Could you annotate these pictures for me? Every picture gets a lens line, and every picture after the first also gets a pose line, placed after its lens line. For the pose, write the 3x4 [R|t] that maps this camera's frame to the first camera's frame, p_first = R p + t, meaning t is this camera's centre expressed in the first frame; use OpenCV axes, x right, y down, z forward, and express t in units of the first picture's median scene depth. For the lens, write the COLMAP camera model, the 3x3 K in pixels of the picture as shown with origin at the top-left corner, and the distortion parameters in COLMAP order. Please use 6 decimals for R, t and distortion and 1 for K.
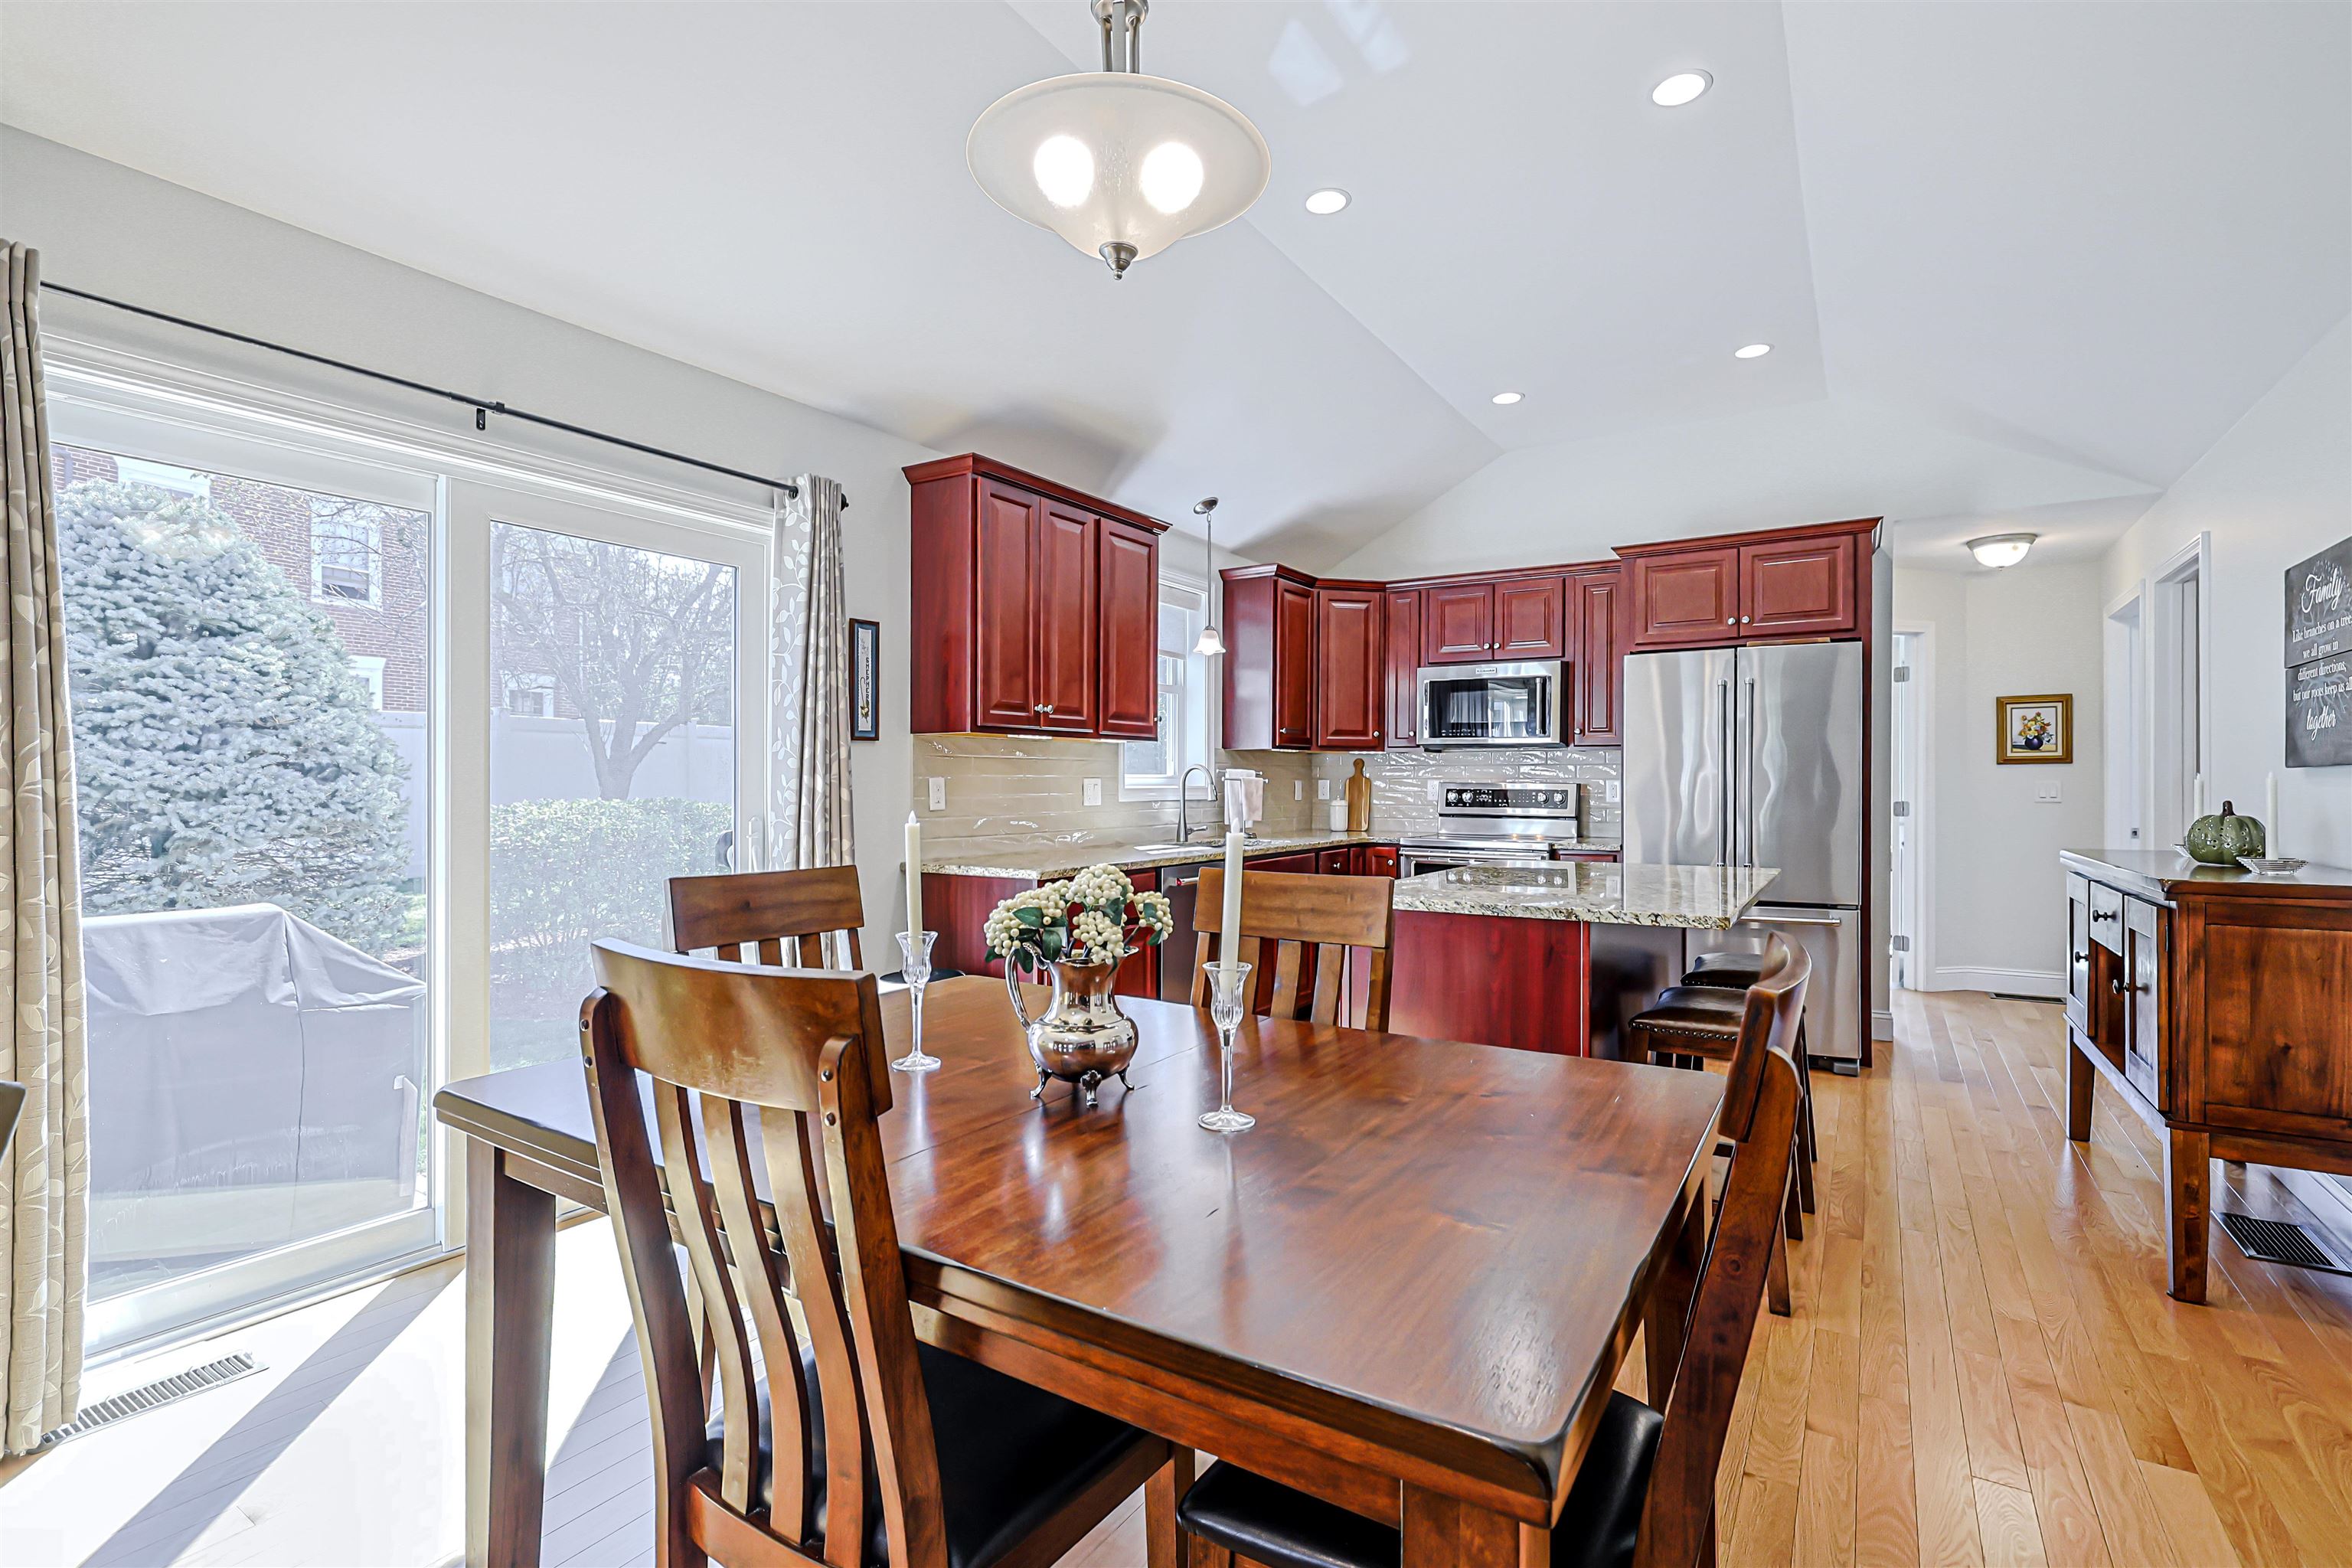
lens RADIAL K [[1047.0, 0, 1186.1], [0, 1047.0, 786.5], [0, 0, 1]] dist [-0.000012, 0.000374]
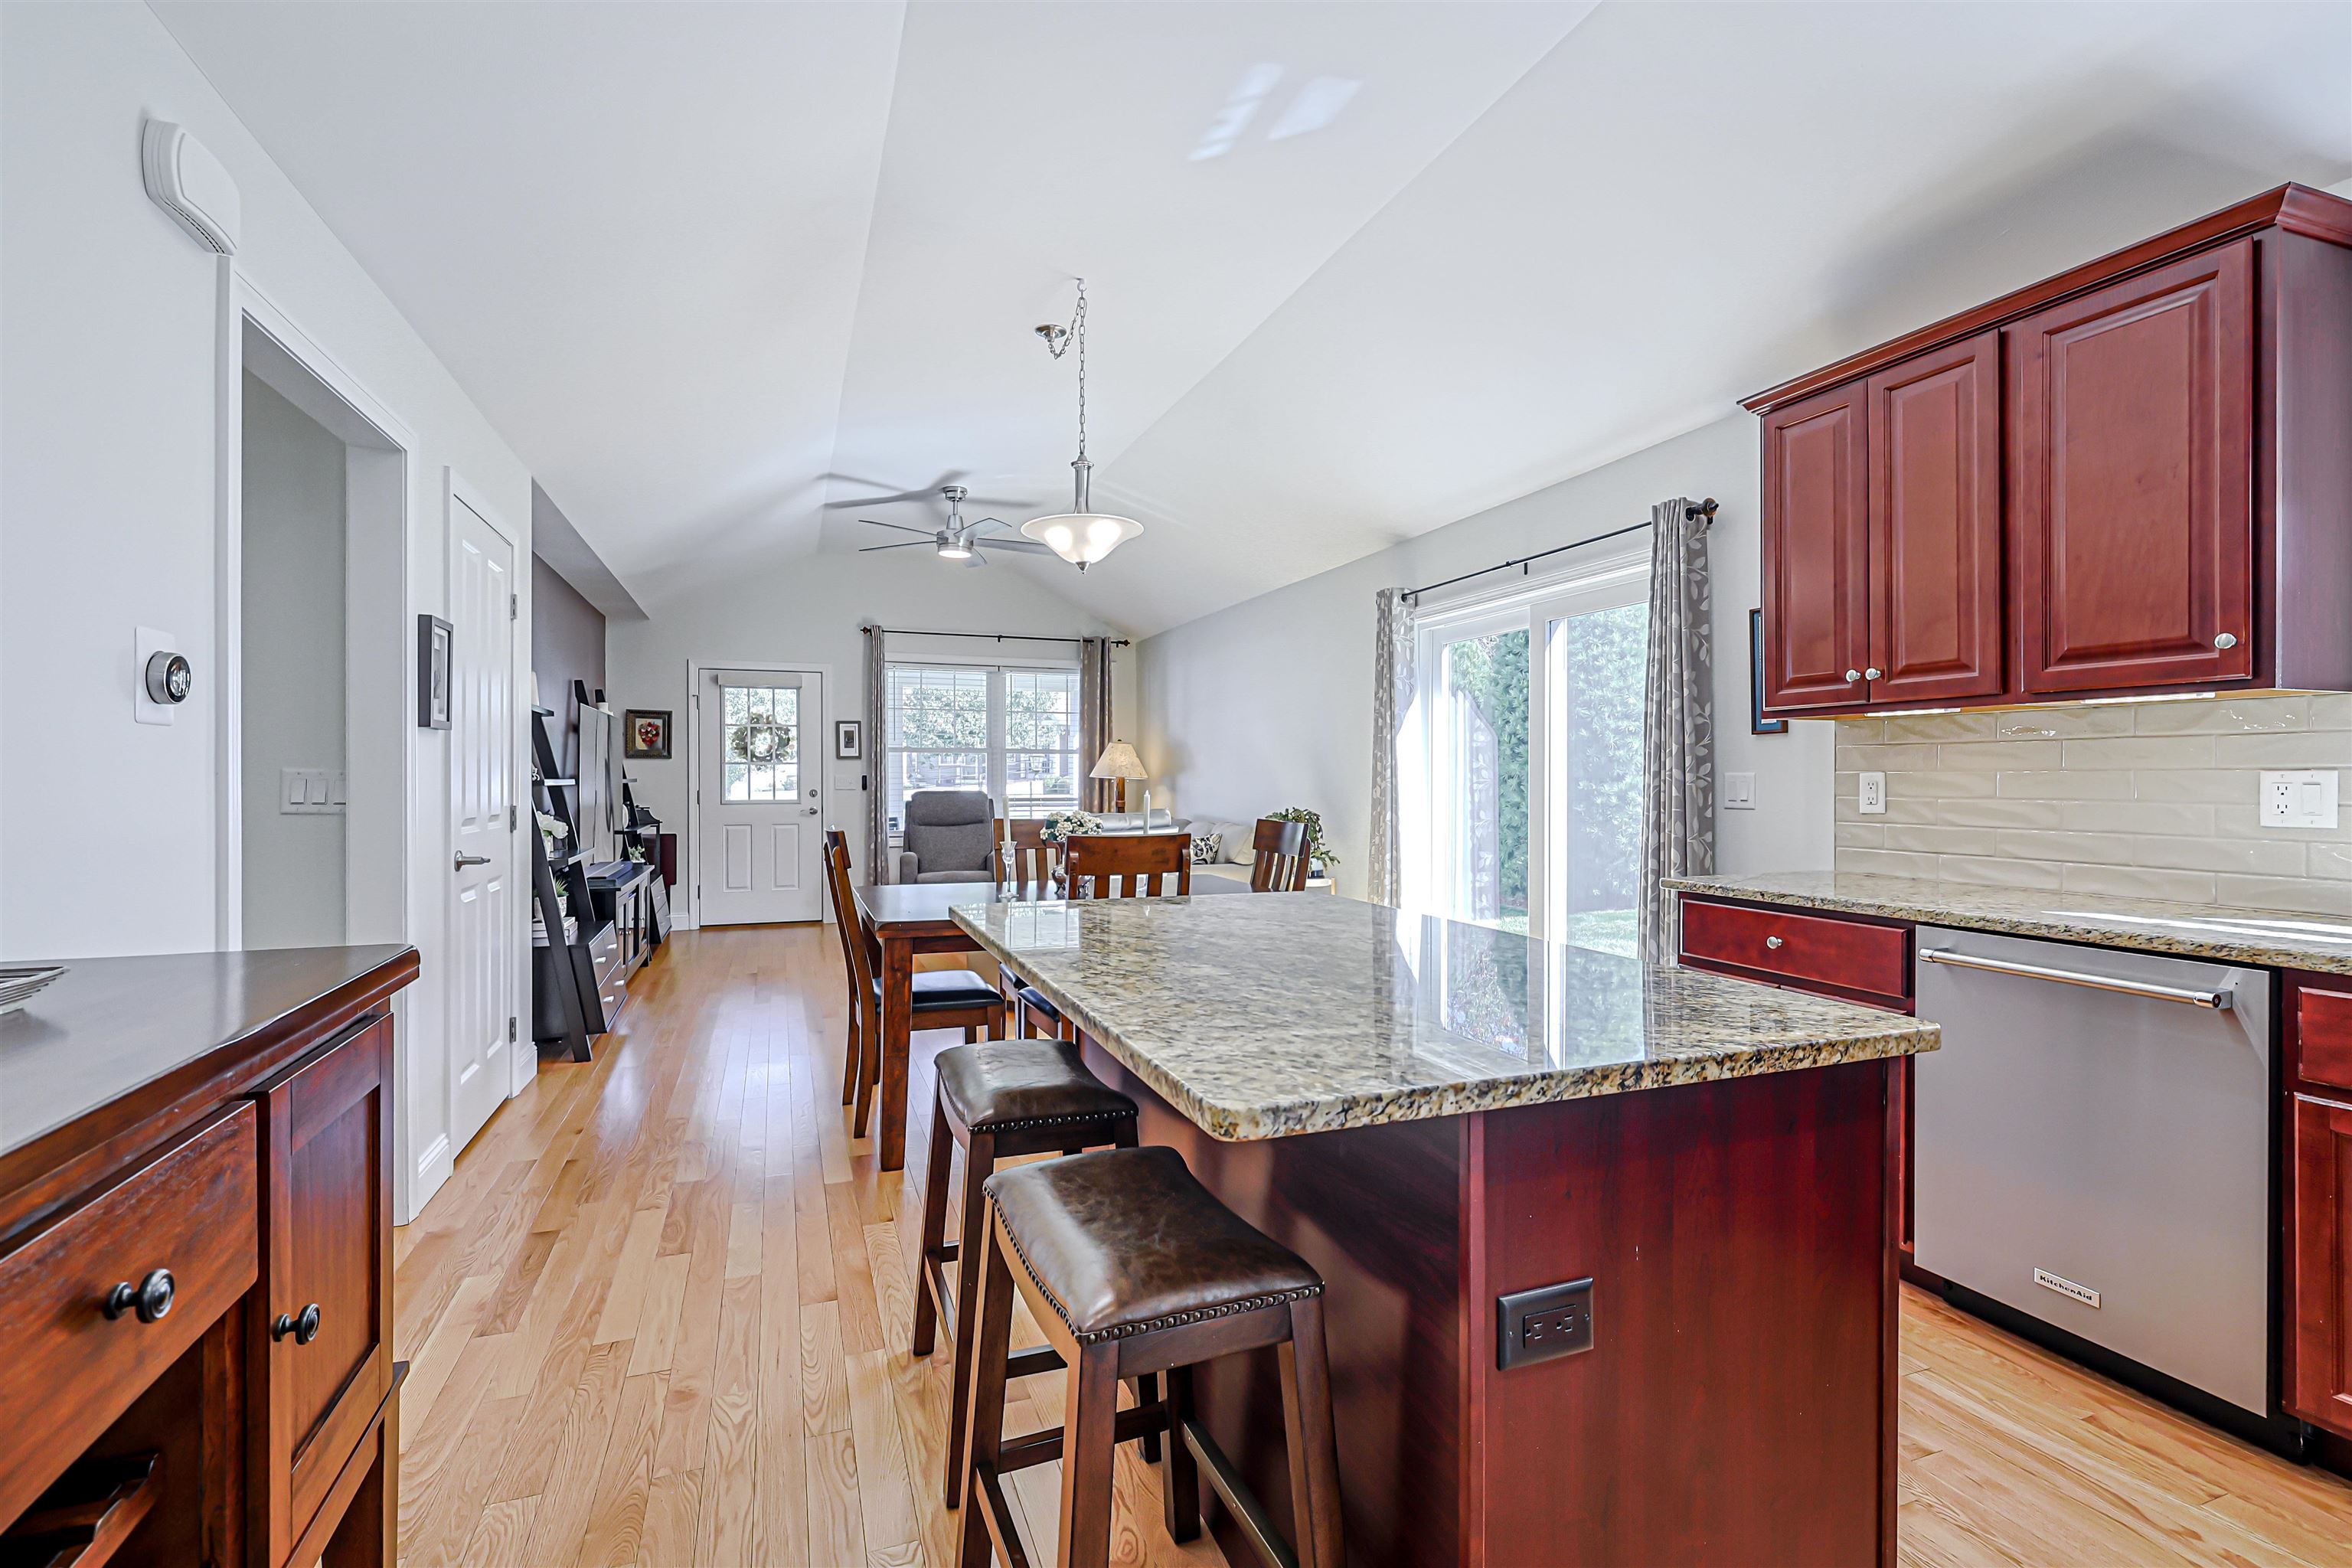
lens RADIAL K [[1047.0, 0, 1173.9], [0, 1047.0, 773.6], [0, 0, 1]] dist [-0.000012, 0.000374]
pose [[-0.587313, -0.004254, -0.809348, 0.503818], [-0.003347, 0.999990, -0.002828, -0.002594], [0.809353, 0.001049, -0.587322, 0.731769]]
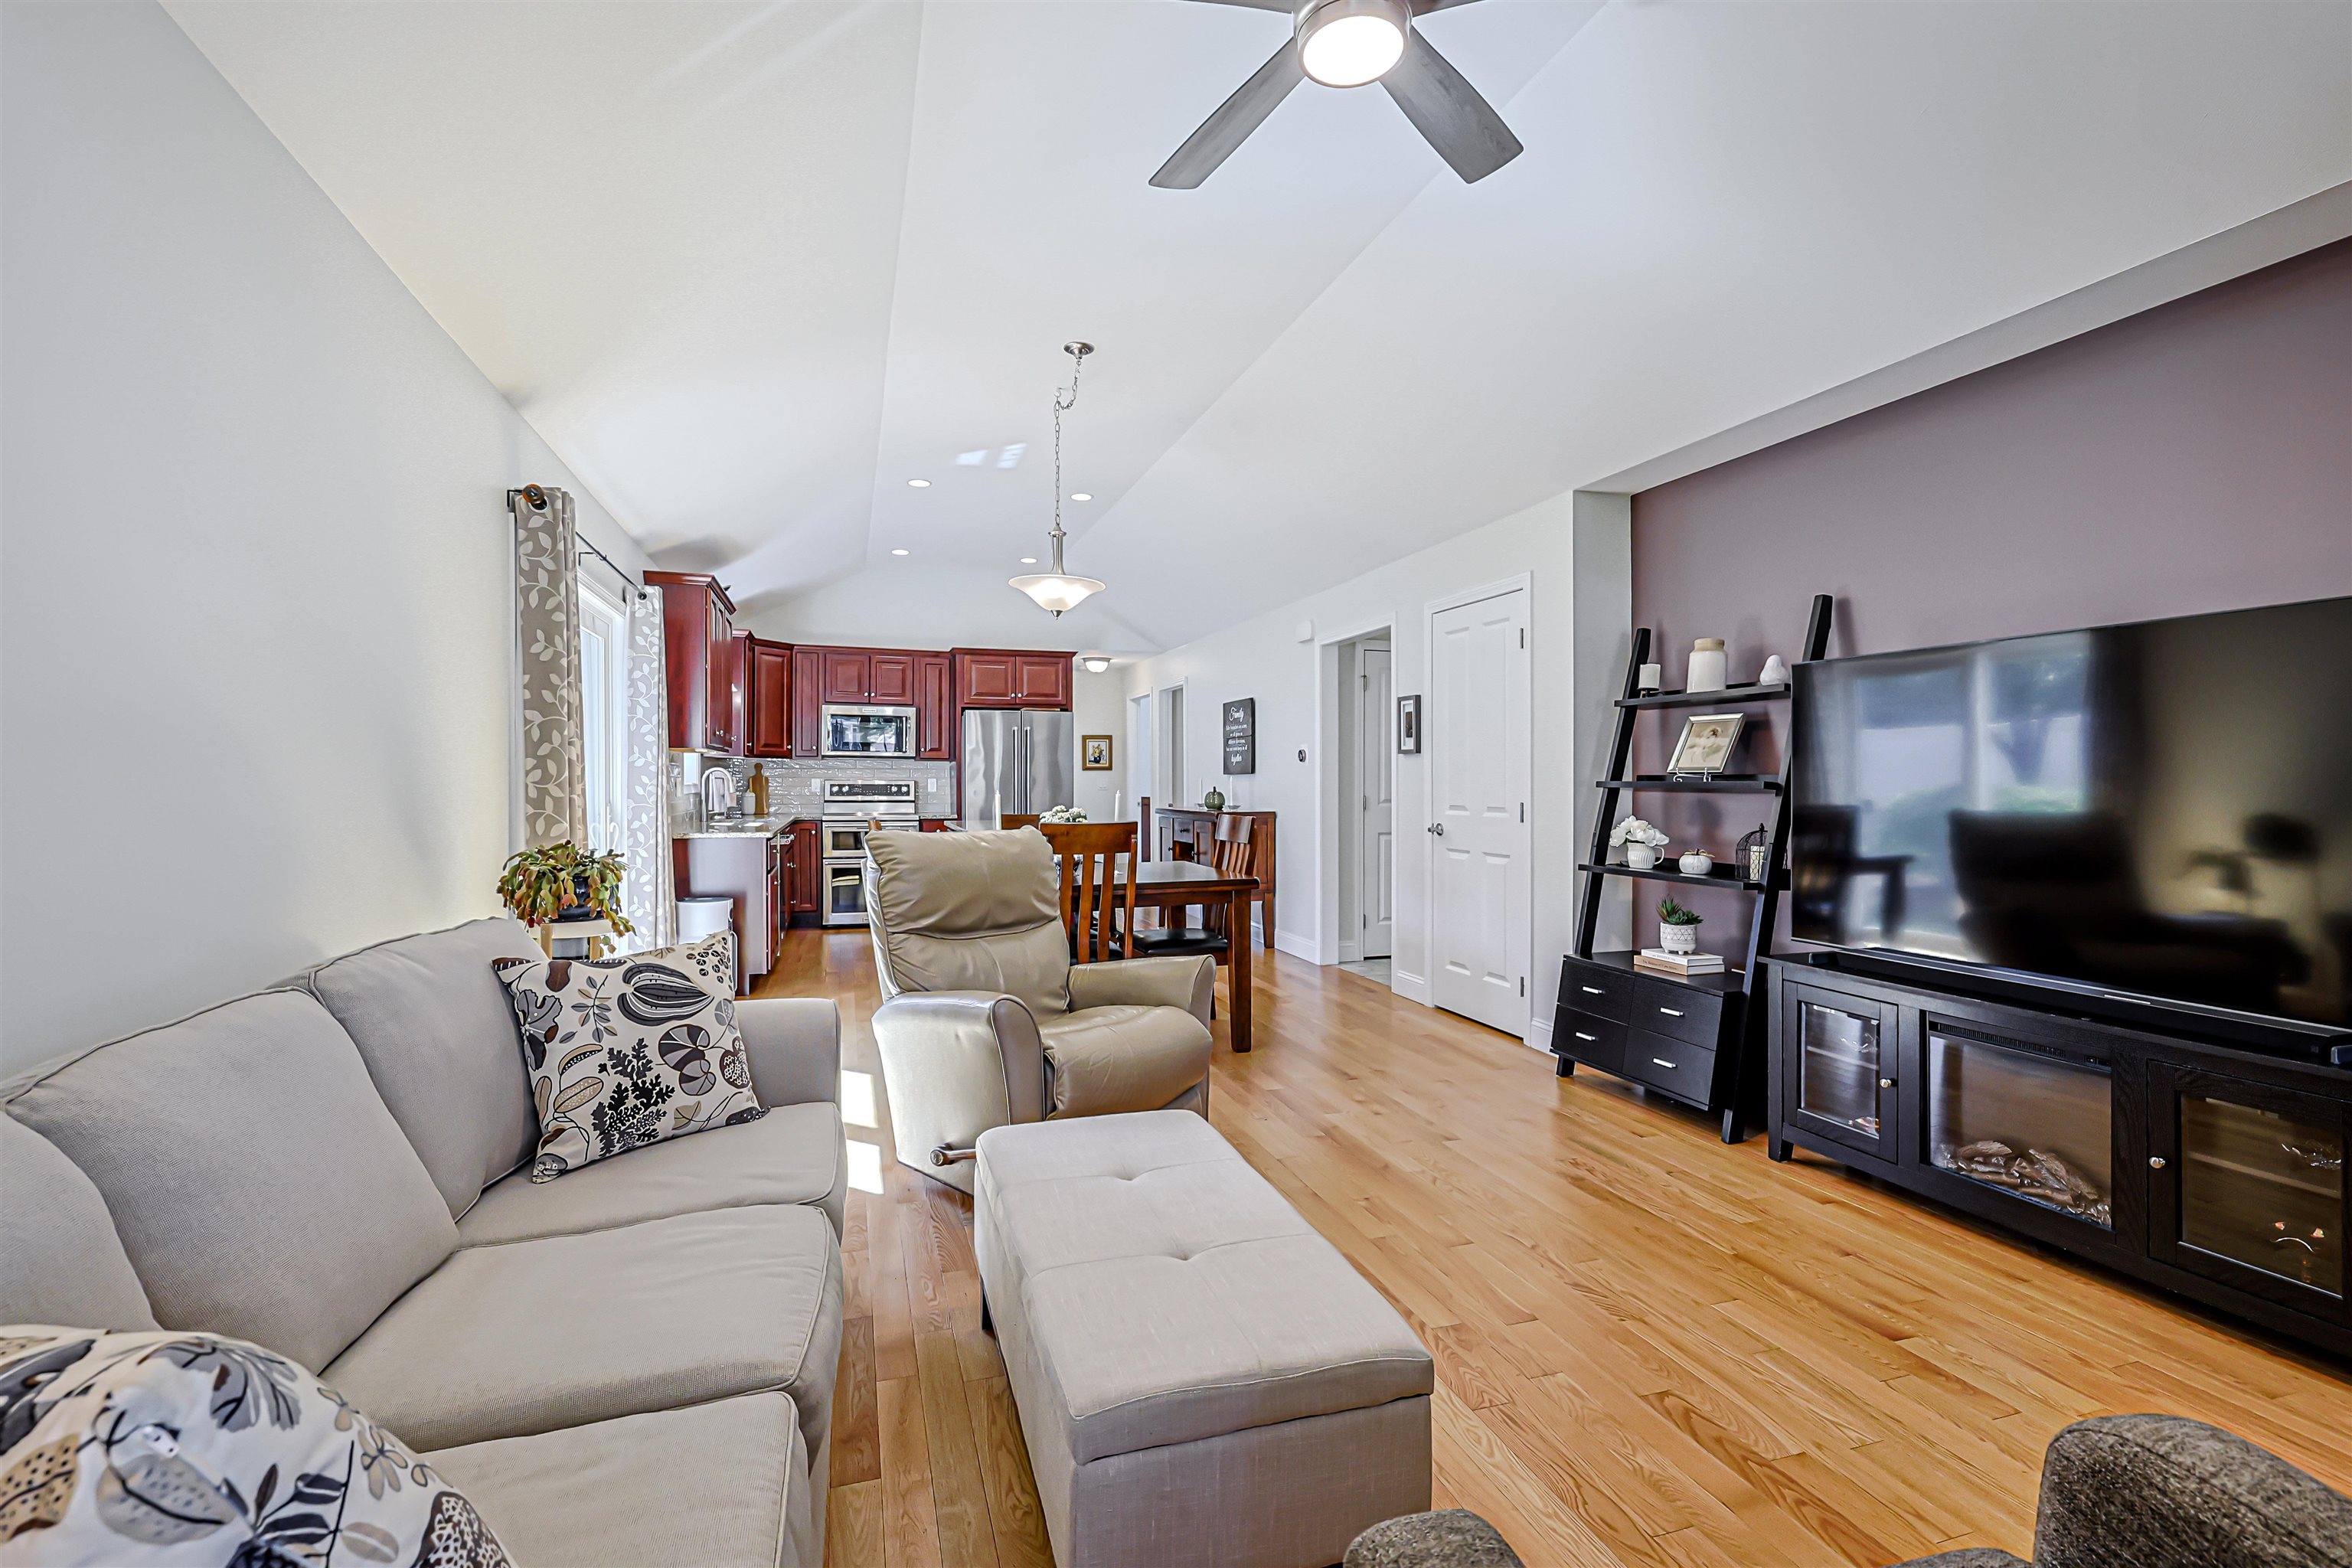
lens RADIAL K [[1047.0, 0, 1138.1], [0, 1047.0, 786.7], [0, 0, 1]] dist [-0.000012, 0.000374]
pose [[0.655330, -0.006509, 0.755315, -0.654316], [0.003617, 0.999978, 0.005479, -0.000948], [-0.755334, -0.000858, 0.655339, -0.355011]]
